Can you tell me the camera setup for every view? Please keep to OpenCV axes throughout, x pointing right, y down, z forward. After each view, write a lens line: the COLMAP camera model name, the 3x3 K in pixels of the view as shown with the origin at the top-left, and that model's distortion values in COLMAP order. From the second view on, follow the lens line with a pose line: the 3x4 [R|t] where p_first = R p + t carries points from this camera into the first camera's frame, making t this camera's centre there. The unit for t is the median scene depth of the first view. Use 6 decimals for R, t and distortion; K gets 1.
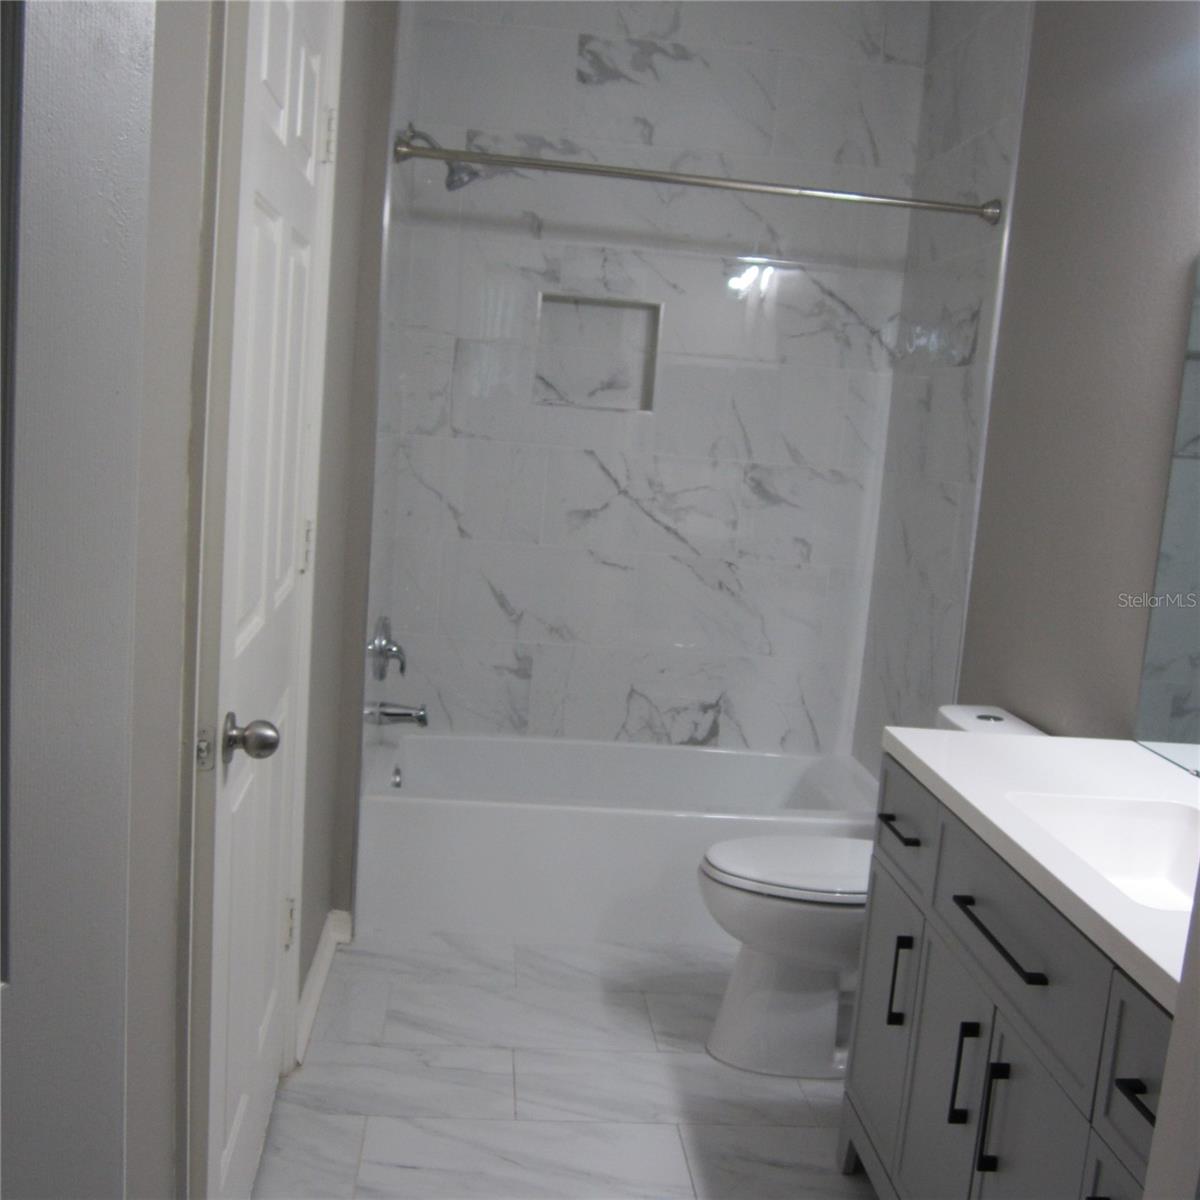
lens RADIAL K [[1329.1, 0, 600.0], [0, 1329.1, 600.0], [0, 0, 1]] dist [-0.012254, -0.060102]
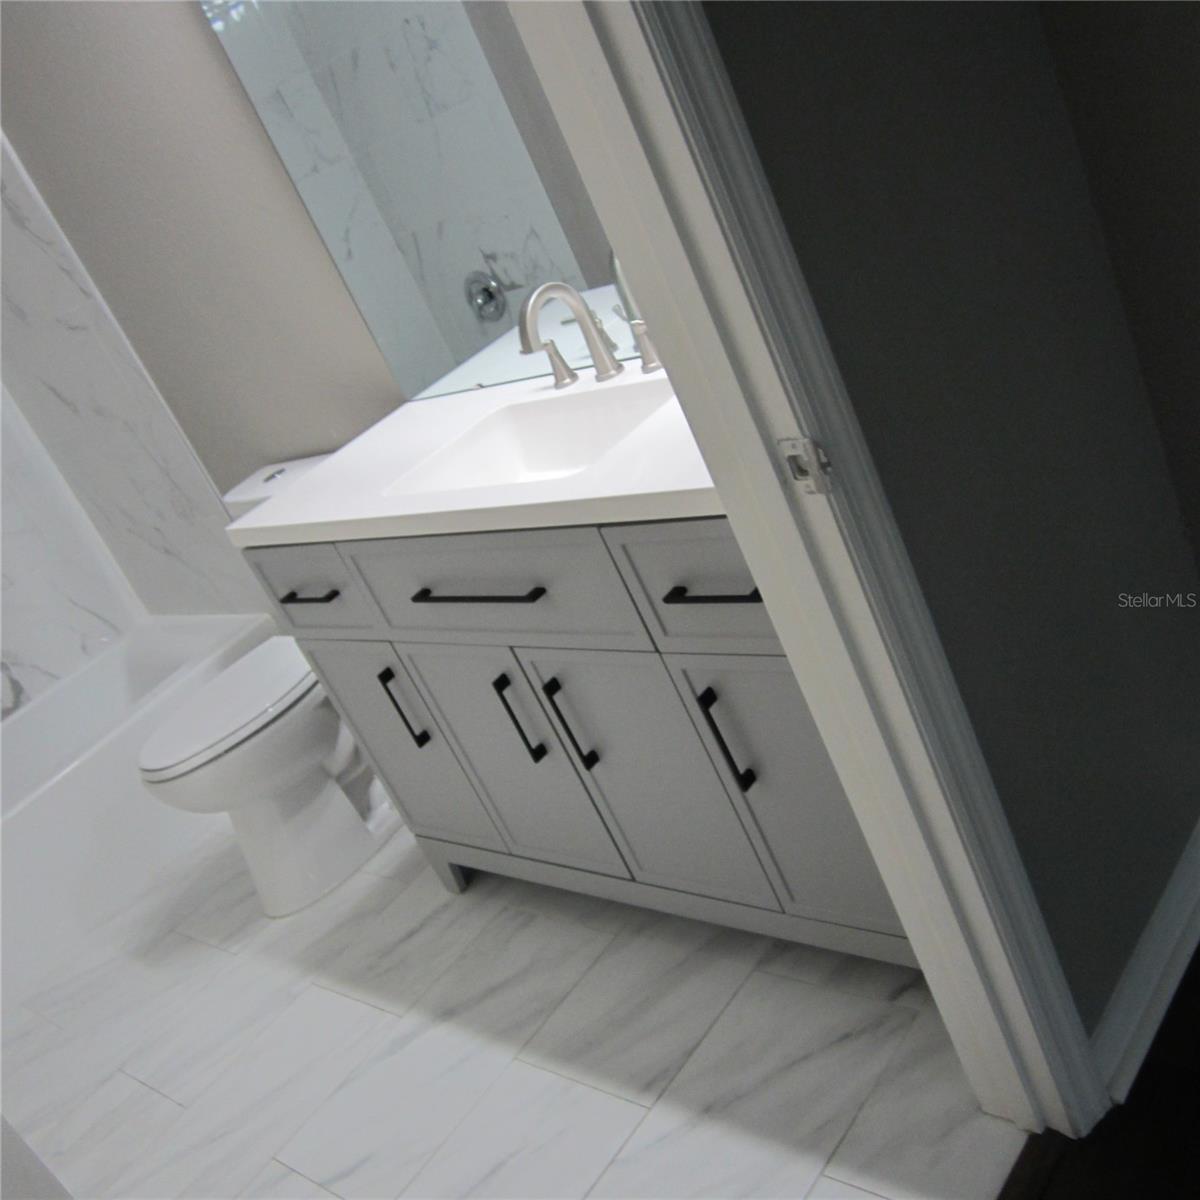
lens RADIAL K [[1329.1, 0, 600.0], [0, 1329.1, 600.0], [0, 0, 1]] dist [-0.012254, -0.060102]
pose [[0.617913, -0.618847, 0.484986, -0.116358], [0.545786, 0.781619, 0.301977, -0.007284], [-0.565951, 0.078103, 0.820731, 0.051286]]
